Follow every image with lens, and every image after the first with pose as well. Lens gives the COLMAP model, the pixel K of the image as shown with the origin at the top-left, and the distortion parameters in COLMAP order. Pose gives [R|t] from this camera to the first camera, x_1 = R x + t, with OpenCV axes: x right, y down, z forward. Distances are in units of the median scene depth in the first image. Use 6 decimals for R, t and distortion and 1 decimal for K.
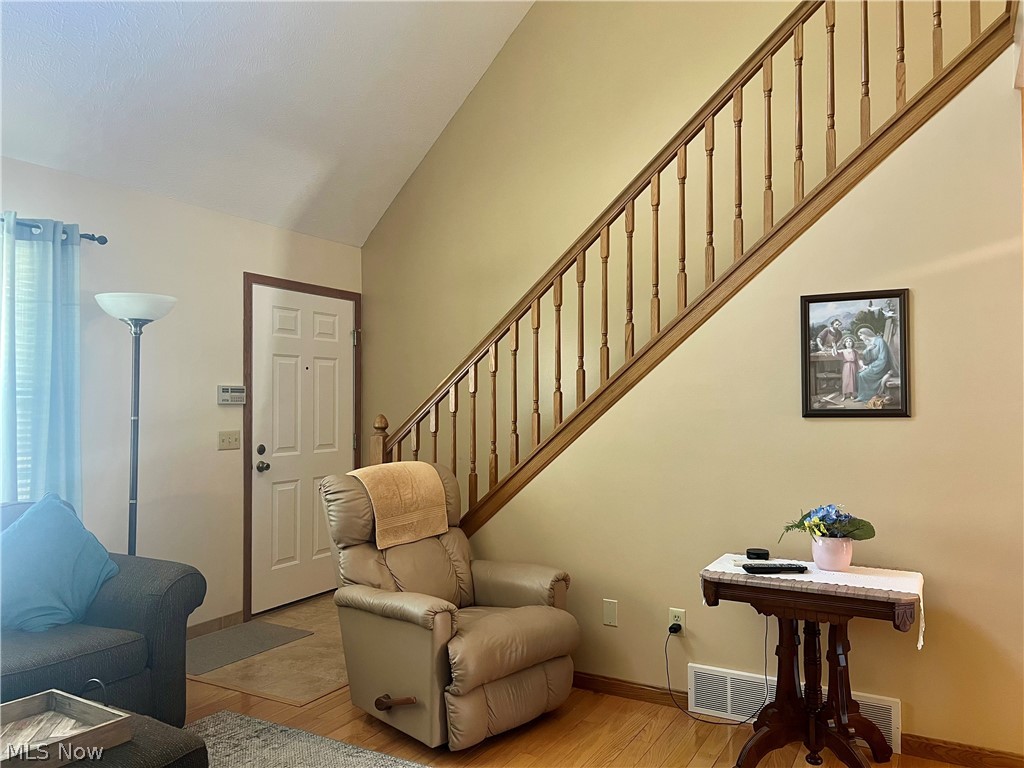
lens RADIAL K [[767.6, 0, 509.0], [0, 767.6, 389.7], [0, 0, 1]] dist [0.061441, -0.087037]
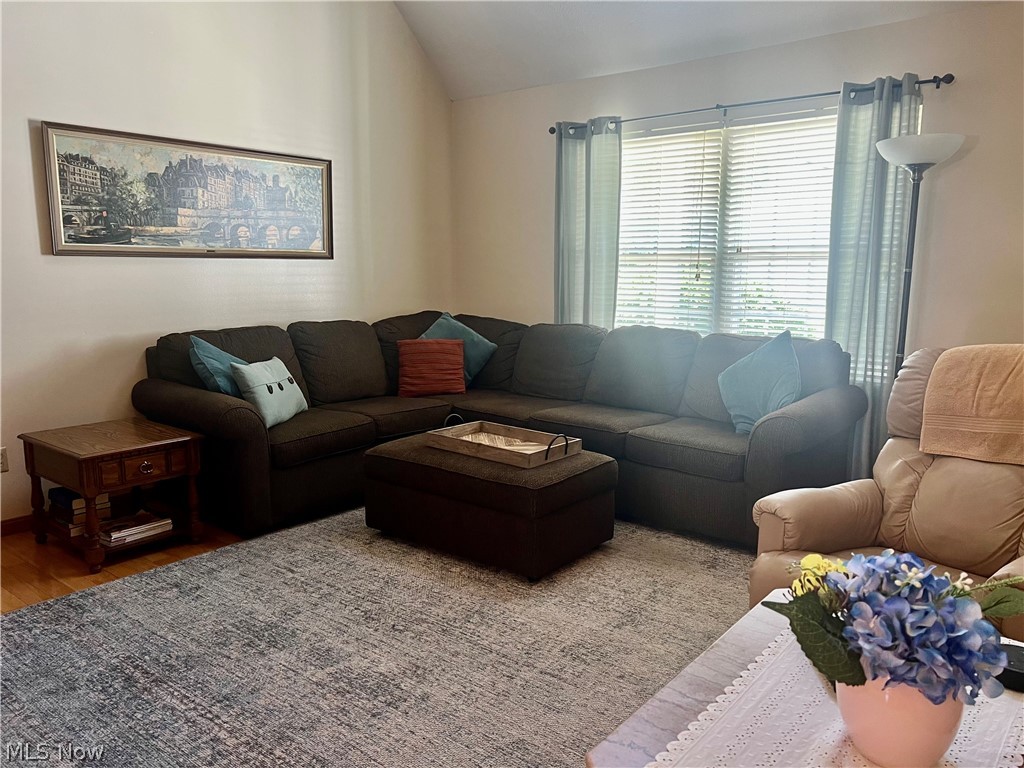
lens RADIAL K [[767.6, 0, 509.0], [0, 767.6, 389.7], [0, 0, 1]] dist [0.061441, -0.087037]
pose [[-0.152189, 0.162779, -0.974855, 0.557971], [0.009396, 0.986538, 0.163262, 0.020799], [0.988307, 0.015687, -0.151669, 0.657378]]
